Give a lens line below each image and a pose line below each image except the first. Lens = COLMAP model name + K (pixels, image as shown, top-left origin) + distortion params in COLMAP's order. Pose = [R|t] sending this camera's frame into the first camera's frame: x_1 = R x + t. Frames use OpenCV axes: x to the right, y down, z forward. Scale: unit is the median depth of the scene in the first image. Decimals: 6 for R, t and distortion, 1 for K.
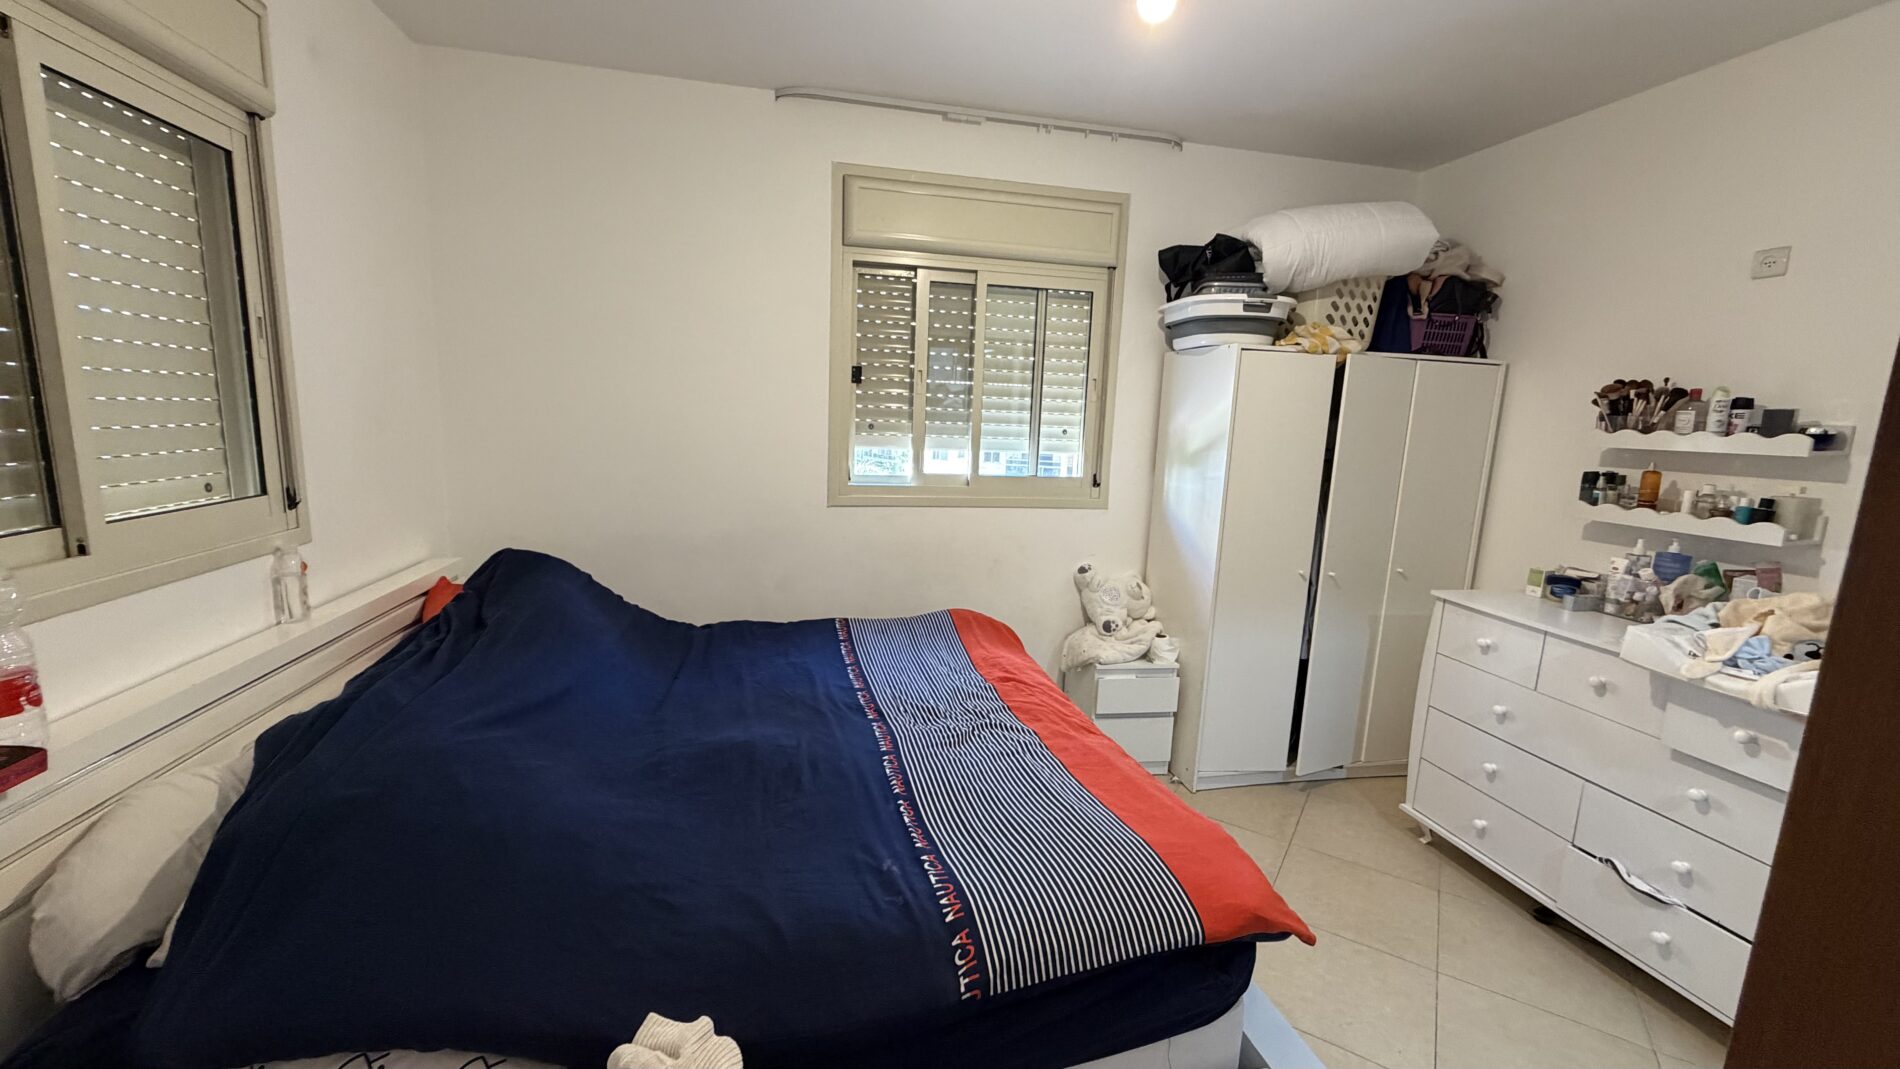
lens RADIAL K [[761.1, 0, 948.2], [0, 761.1, 534.1], [0, 0, 1]] dist [0.002234, -0.000305]
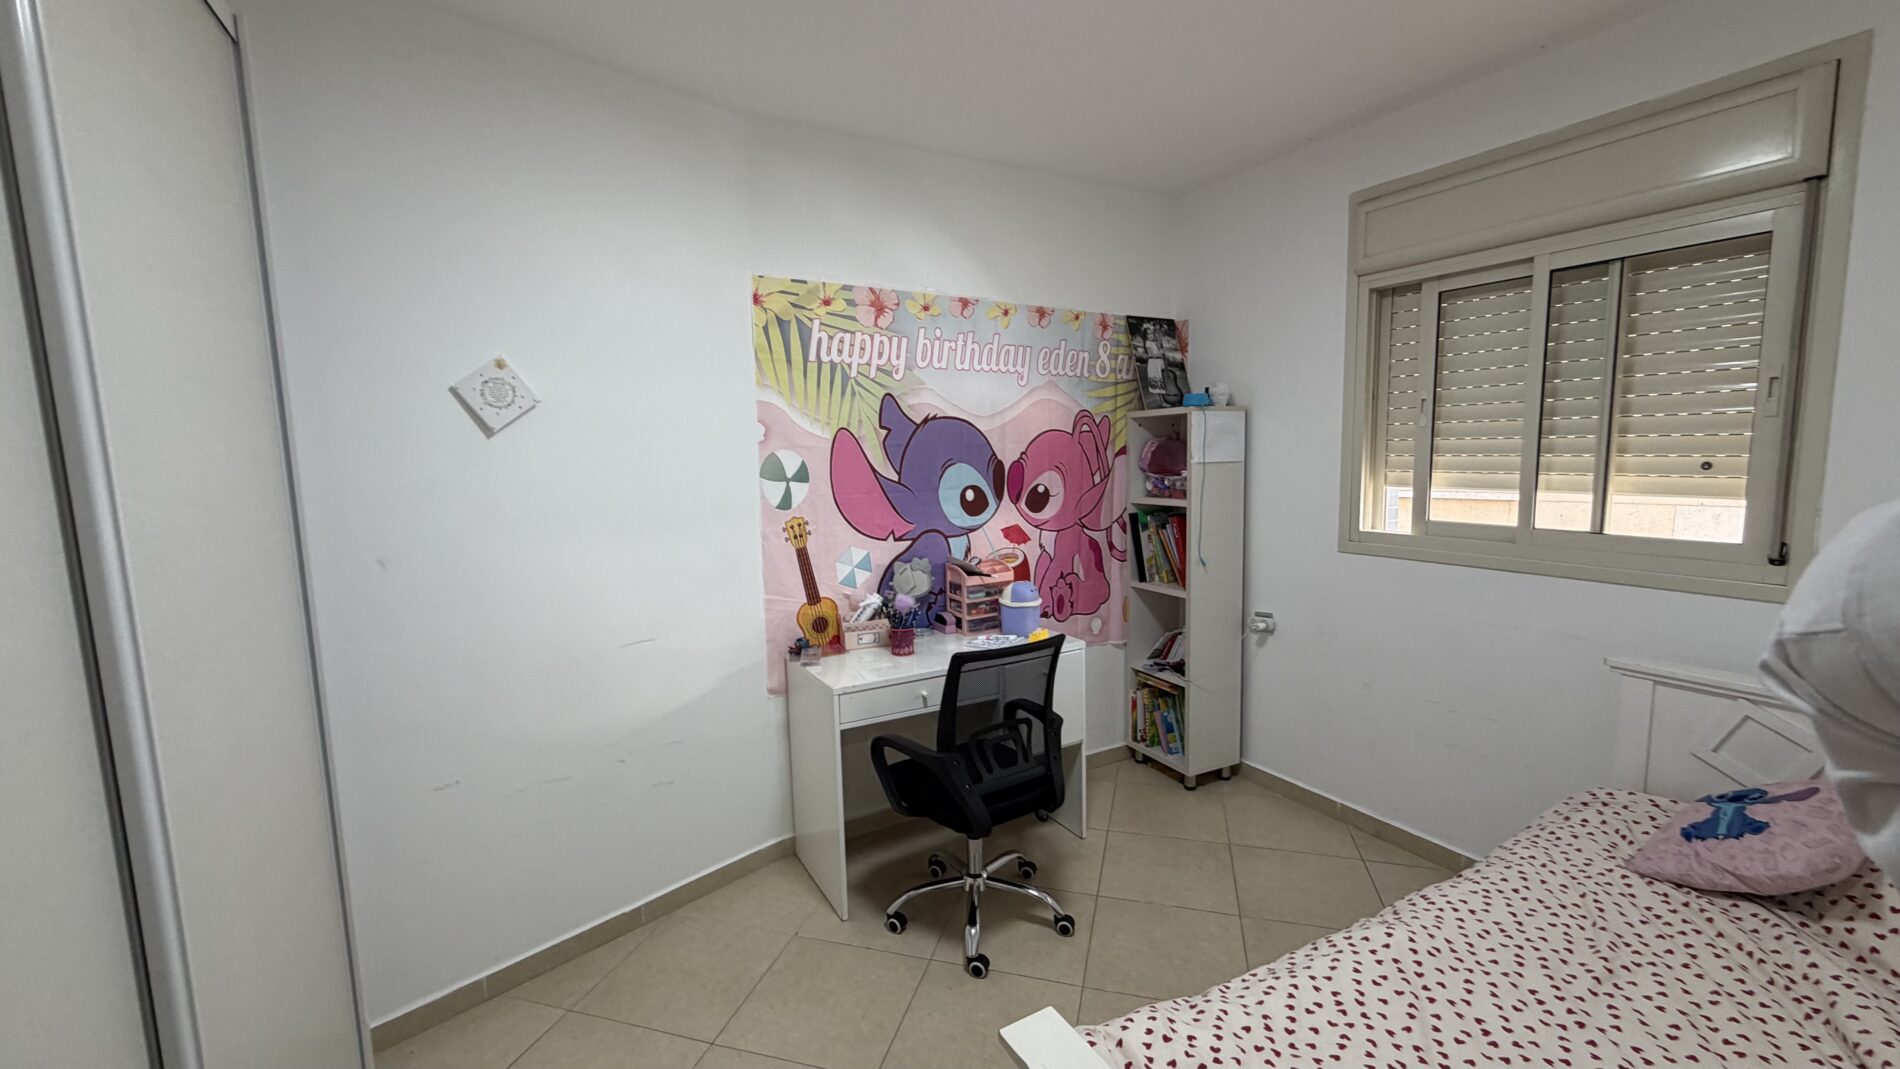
lens RADIAL K [[761.1, 0, 950.9], [0, 761.1, 536.8], [0, 0, 1]] dist [0.002234, -0.000305]
pose [[0.300251, 0.070860, -0.951225, 0.597695], [-0.126316, 0.991408, 0.033982, -0.025151], [0.945459, 0.109952, 0.306622, 0.257779]]
